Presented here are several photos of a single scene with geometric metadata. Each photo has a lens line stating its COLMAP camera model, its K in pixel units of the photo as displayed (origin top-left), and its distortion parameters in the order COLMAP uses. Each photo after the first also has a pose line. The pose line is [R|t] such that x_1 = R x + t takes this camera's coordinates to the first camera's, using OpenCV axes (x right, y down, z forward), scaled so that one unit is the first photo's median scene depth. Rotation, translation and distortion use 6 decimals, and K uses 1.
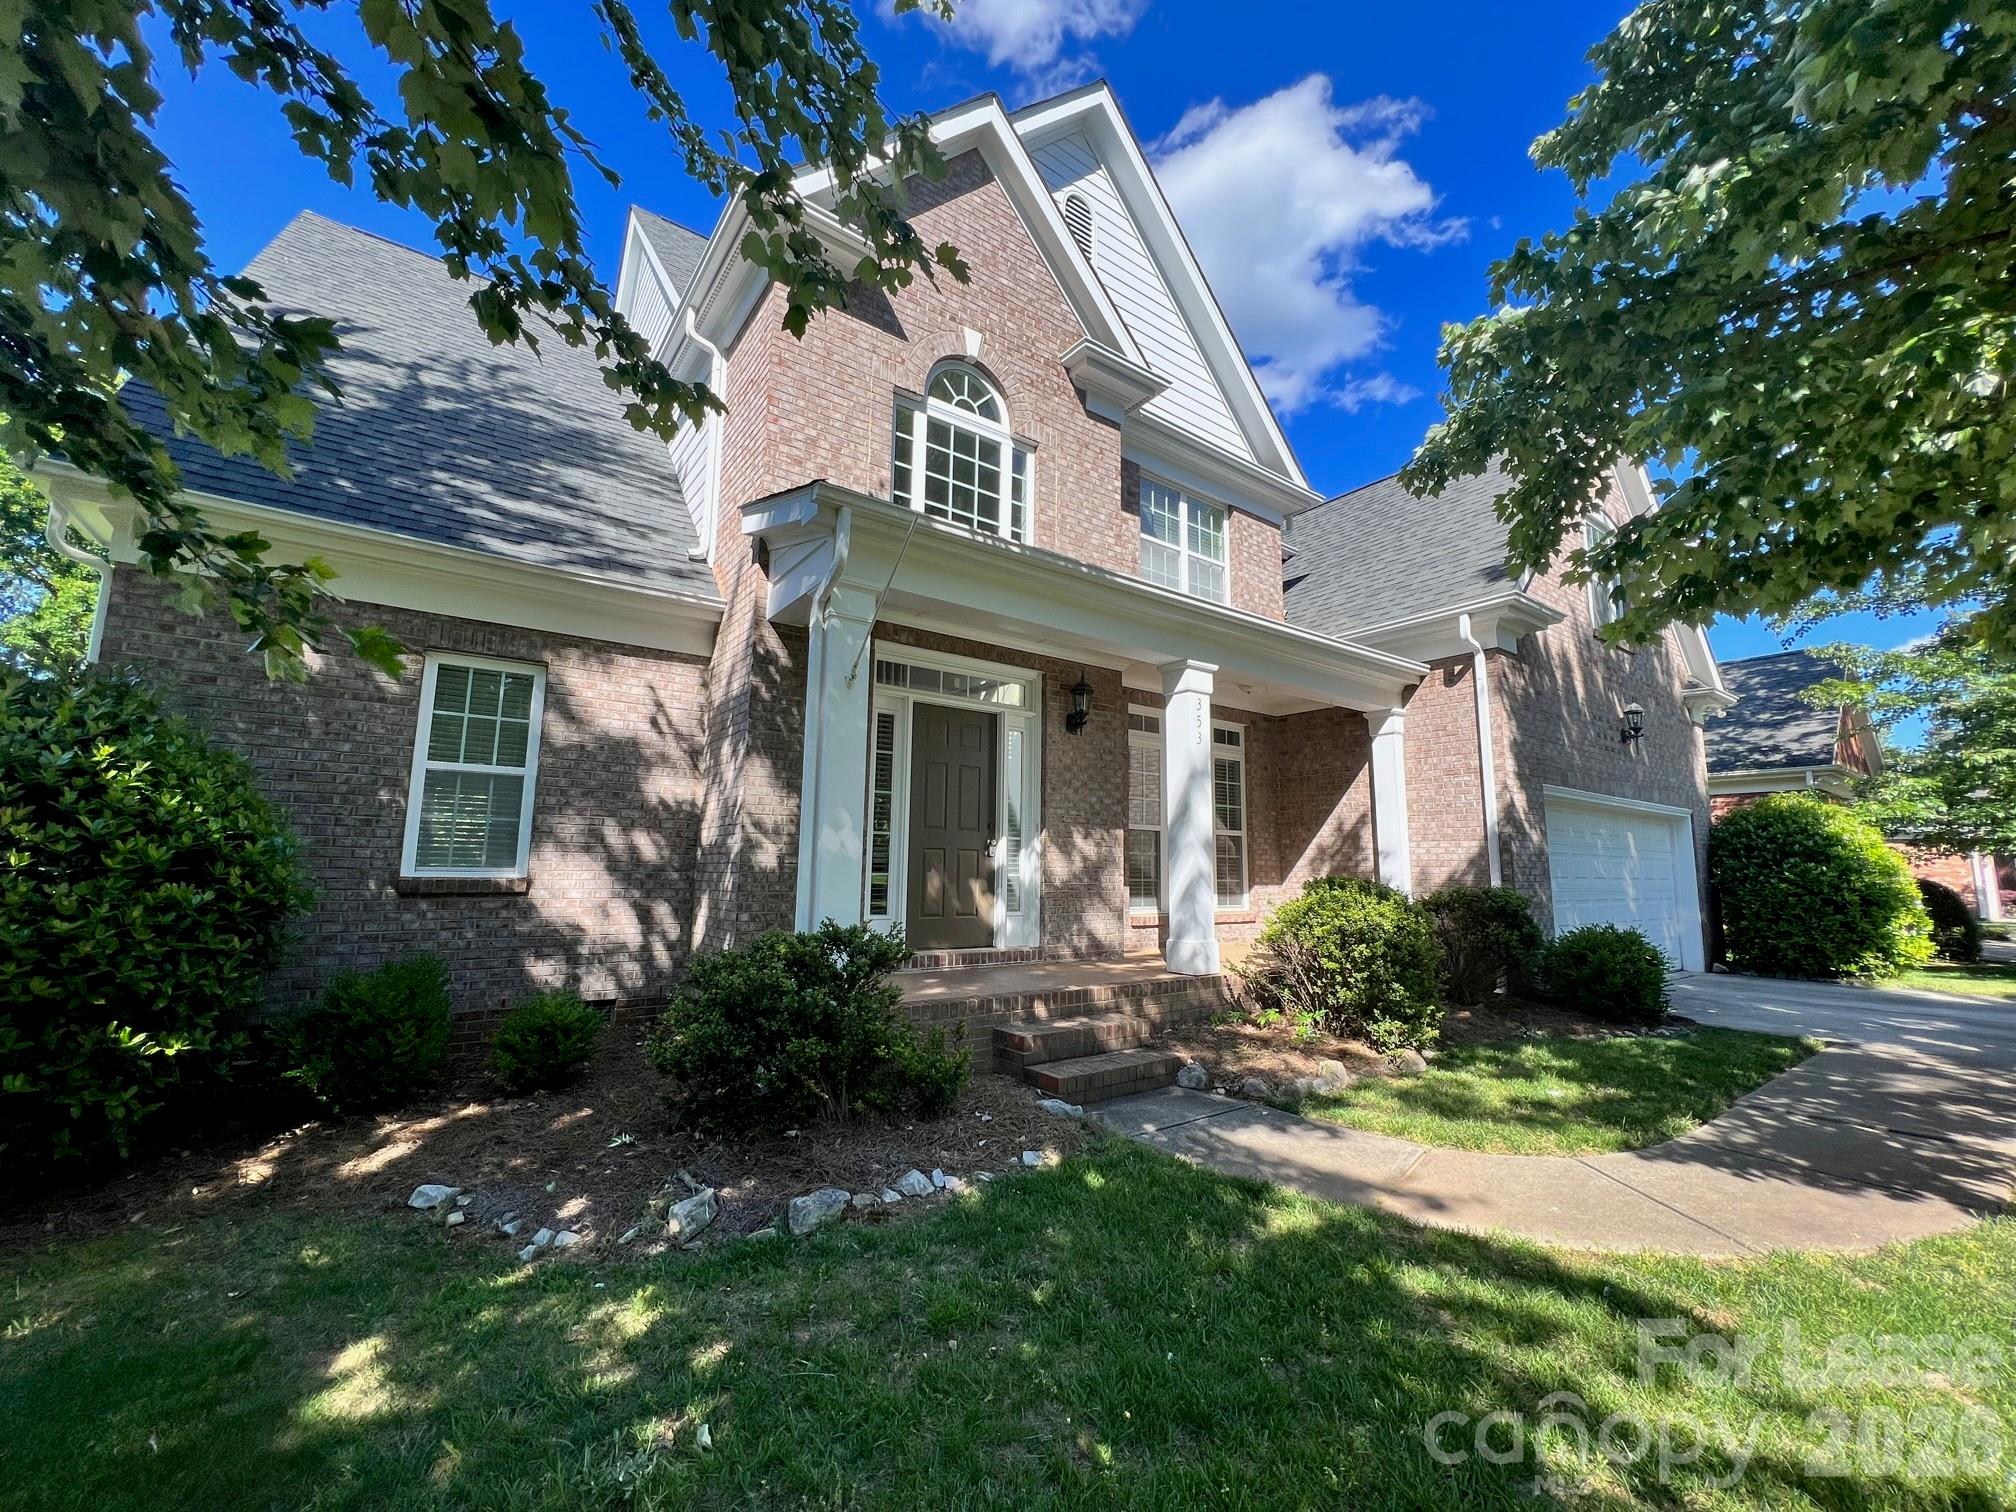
lens RADIAL K [[810.4, 0, 1003.5], [0, 810.4, 752.0], [0, 0, 1]] dist [0.017519, 0.000323]
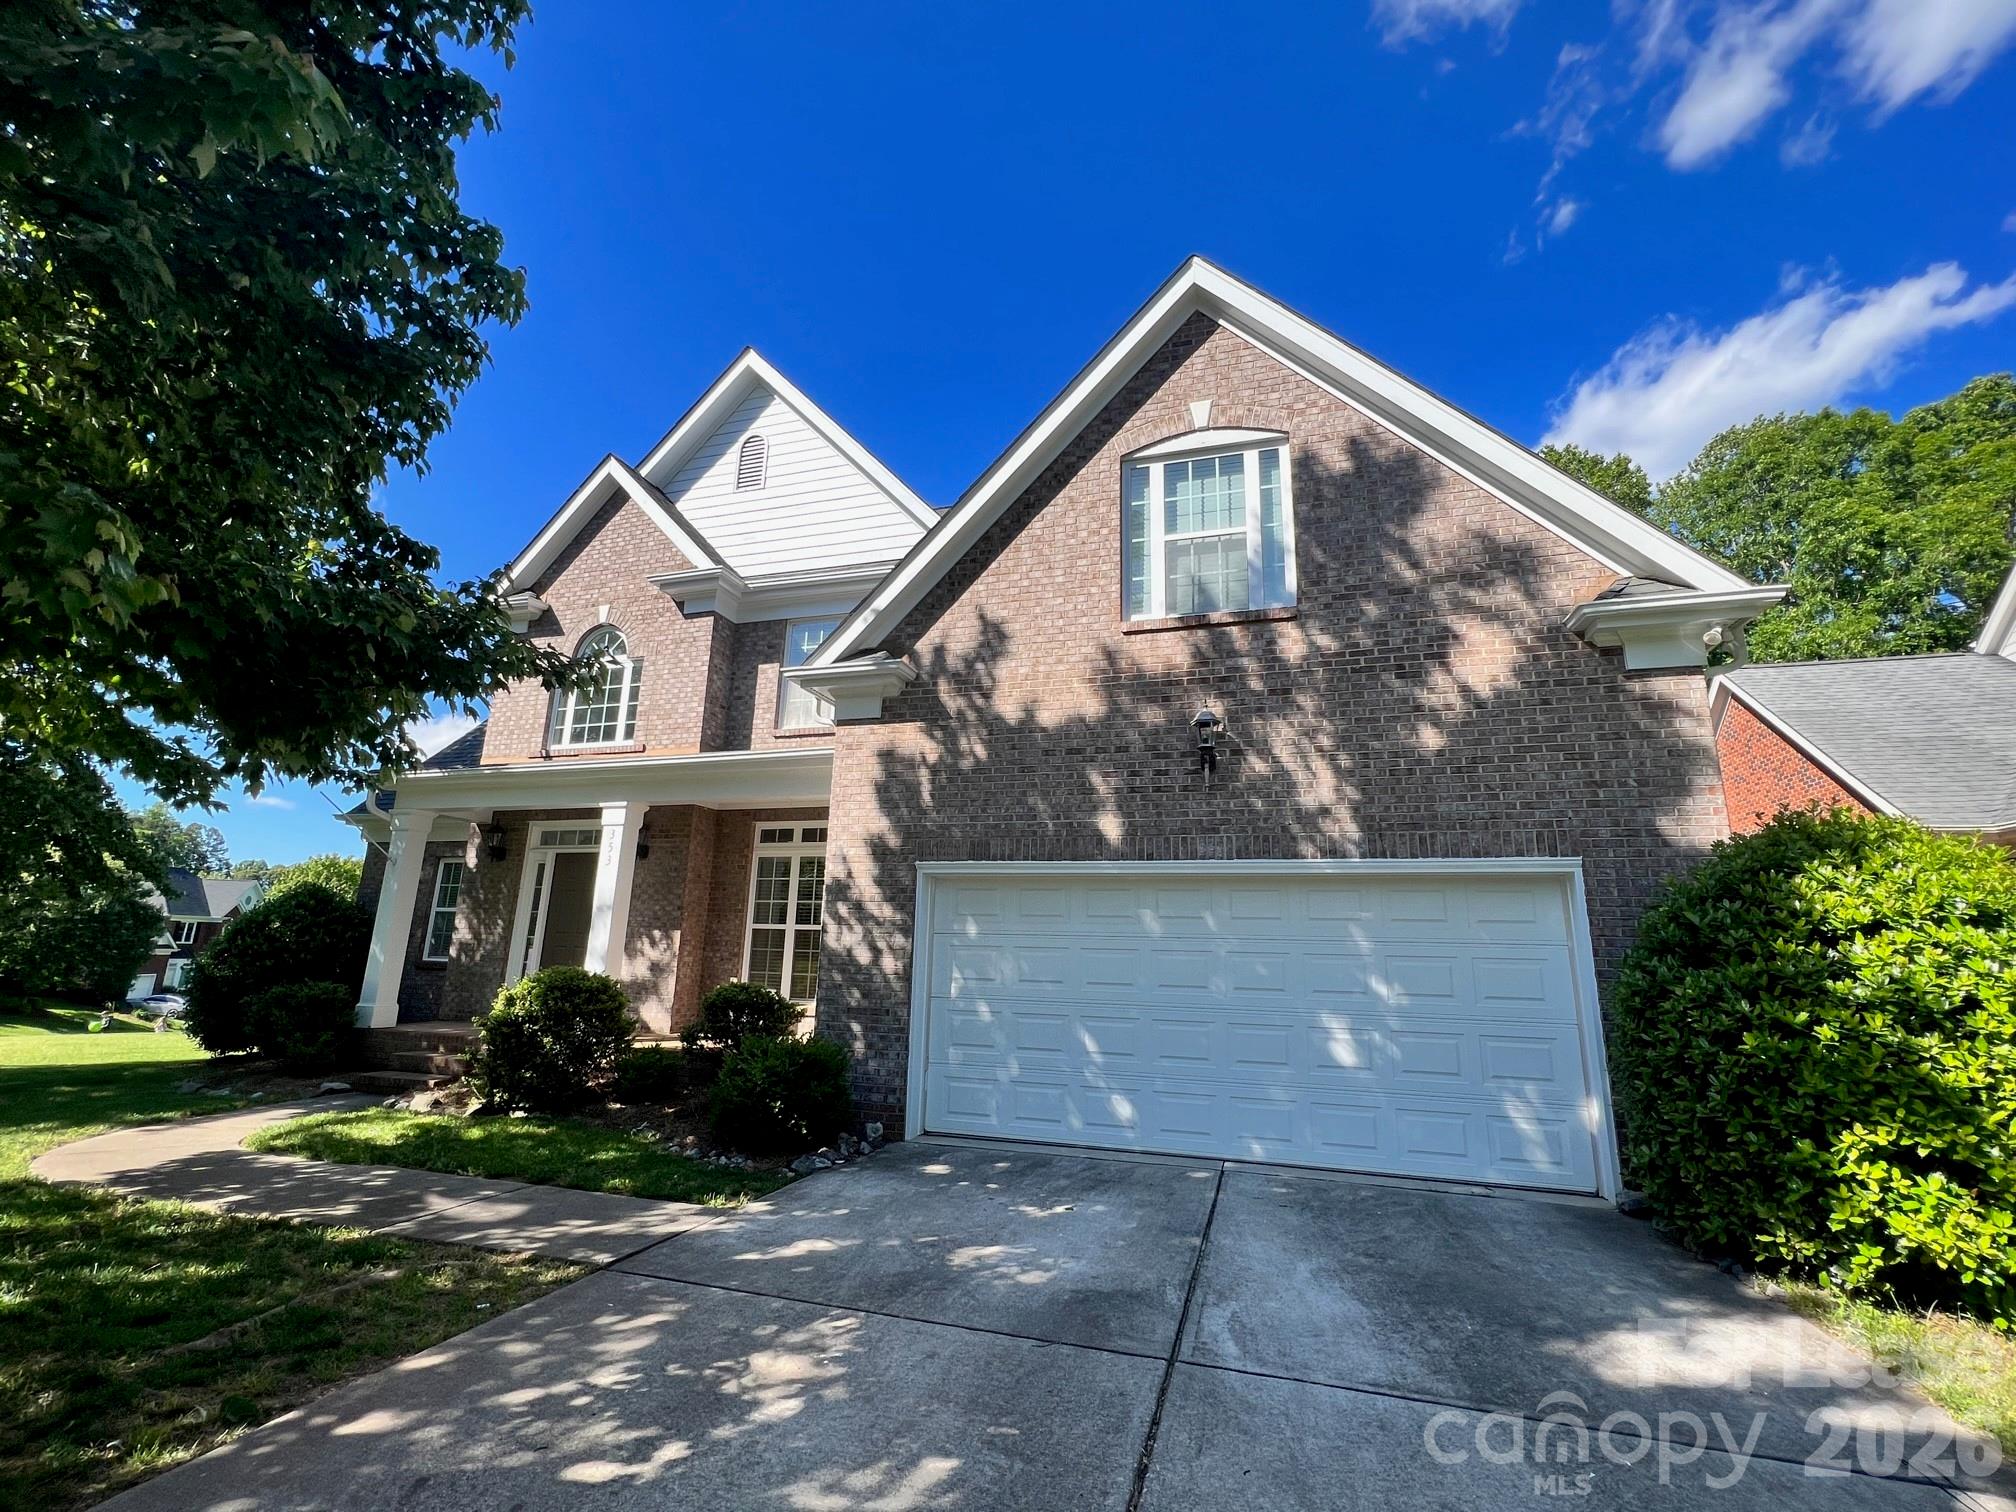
lens RADIAL K [[810.4, 0, 1012.0], [0, 810.4, 762.2], [0, 0, 1]] dist [0.017519, 0.000323]
pose [[0.613151, -0.174421, -0.770469, 1.595612], [0.104078, 0.984655, -0.140083, 0.073491], [0.783080, 0.005703, 0.621895, 0.654449]]
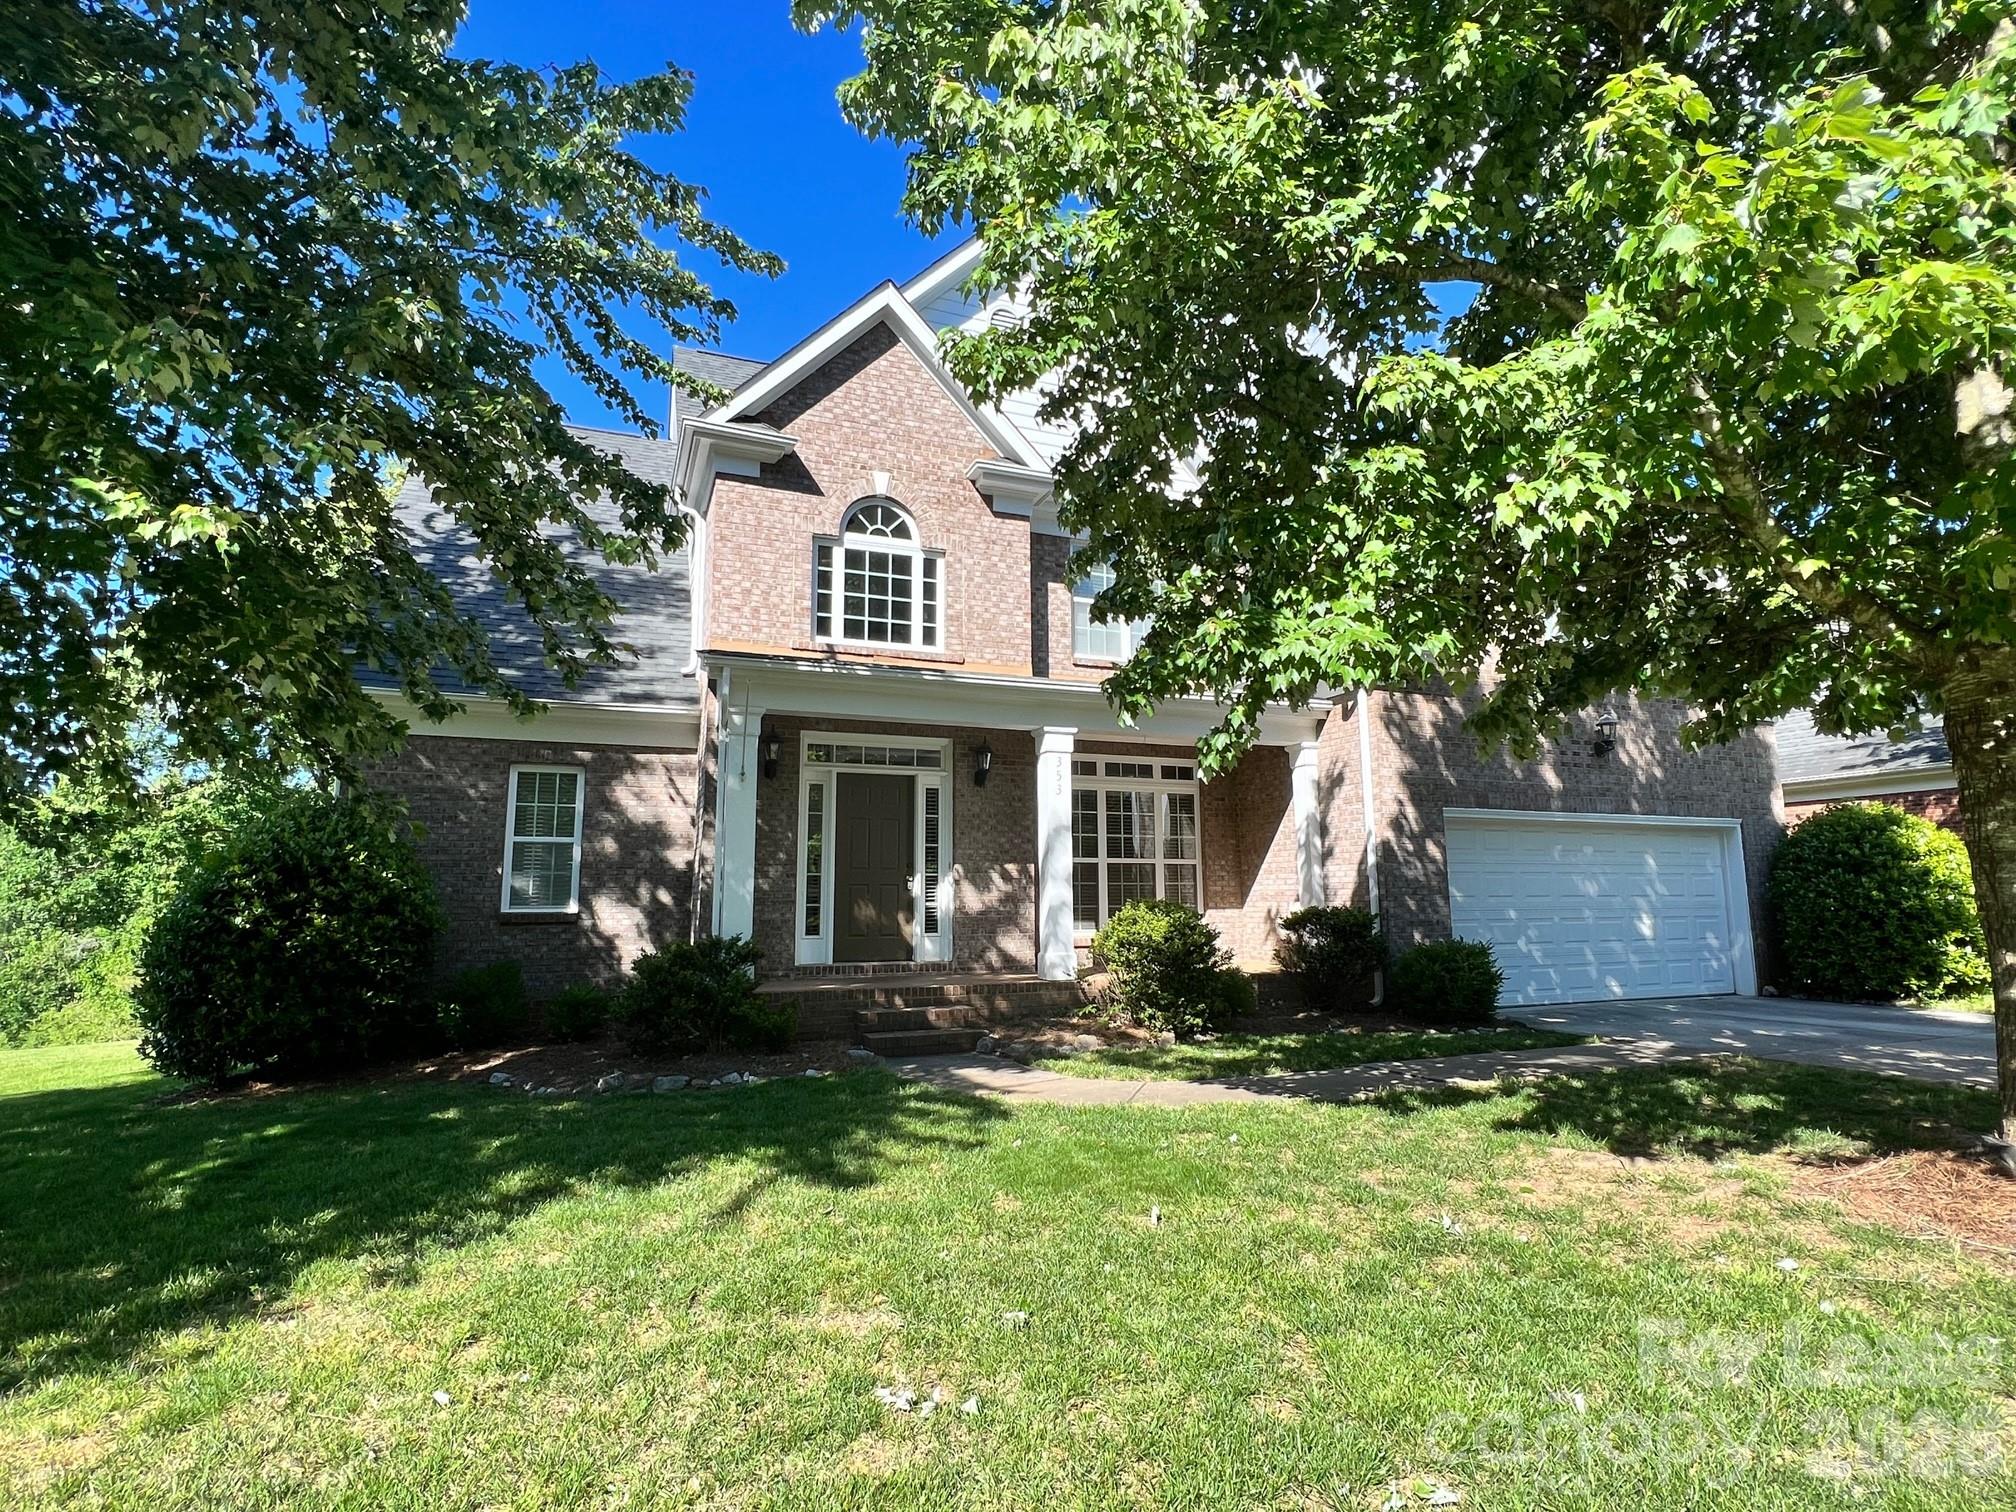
lens RADIAL K [[1008.5, 0, 998.1], [0, 1008.5, 758.1], [0, 0, 1]] dist [0.027140, 0.000414]
pose [[0.967877, -0.056508, -0.244990, 0.501078], [0.056099, 0.998388, -0.008655, -0.053474], [0.245084, -0.005366, 0.969487, -0.479769]]
